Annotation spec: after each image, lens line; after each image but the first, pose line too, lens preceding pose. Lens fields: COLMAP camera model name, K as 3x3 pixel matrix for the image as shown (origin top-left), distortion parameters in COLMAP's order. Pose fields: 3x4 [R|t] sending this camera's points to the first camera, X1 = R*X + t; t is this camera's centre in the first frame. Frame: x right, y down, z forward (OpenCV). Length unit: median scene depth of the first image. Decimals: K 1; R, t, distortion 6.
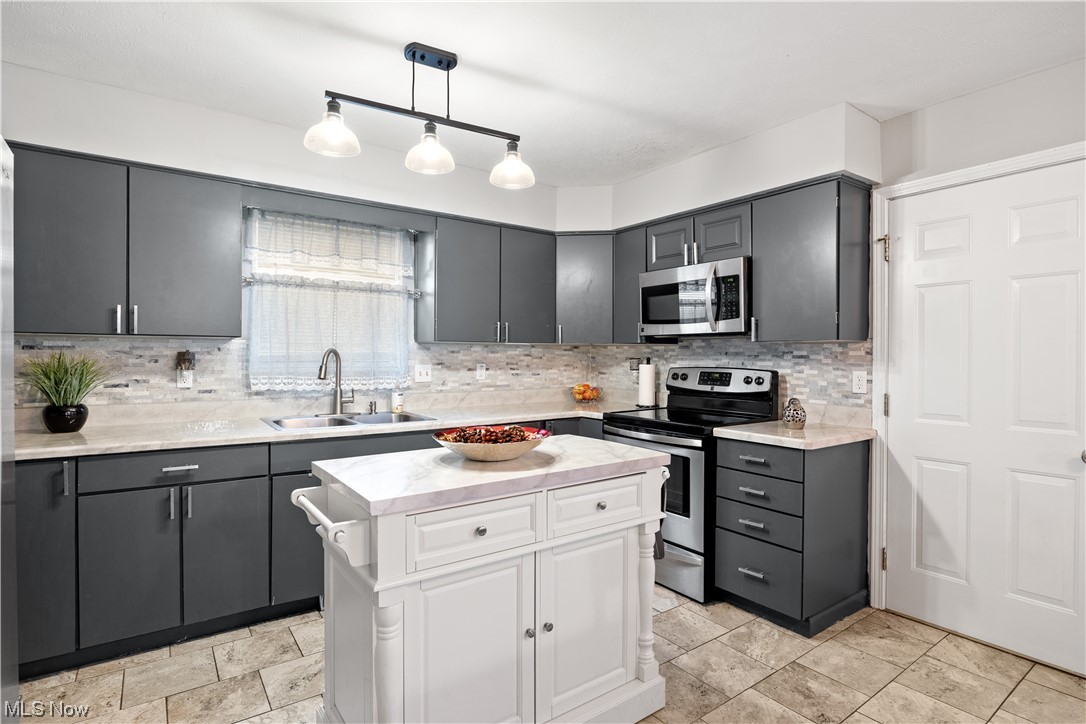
lens RADIAL K [[540.2, 0, 543.0], [0, 540.2, 362.0], [0, 0, 1]] dist [-0.000834, -0.000047]
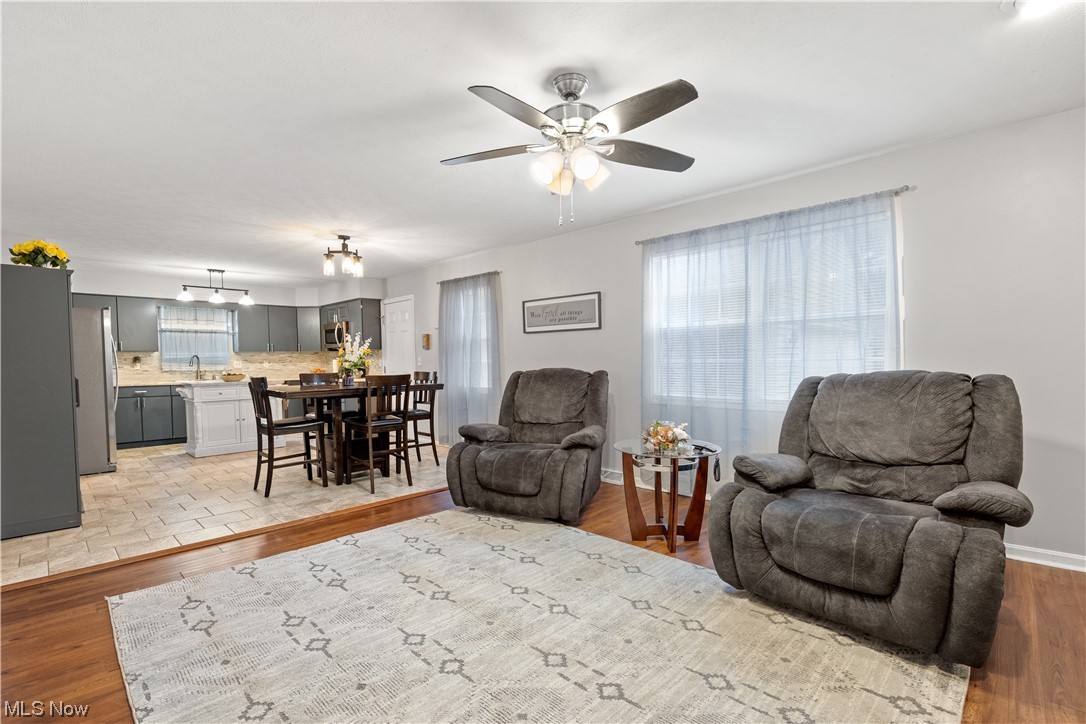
lens RADIAL K [[496.1, 0, 543.7], [0, 496.1, 381.6], [0, 0, 1]] dist [-0.010244, 0.000017]
pose [[0.984893, -0.025789, 0.171232, 0.956668], [0.021208, 0.999368, 0.028530, 0.080141], [-0.171860, -0.024468, 0.984818, -1.842598]]
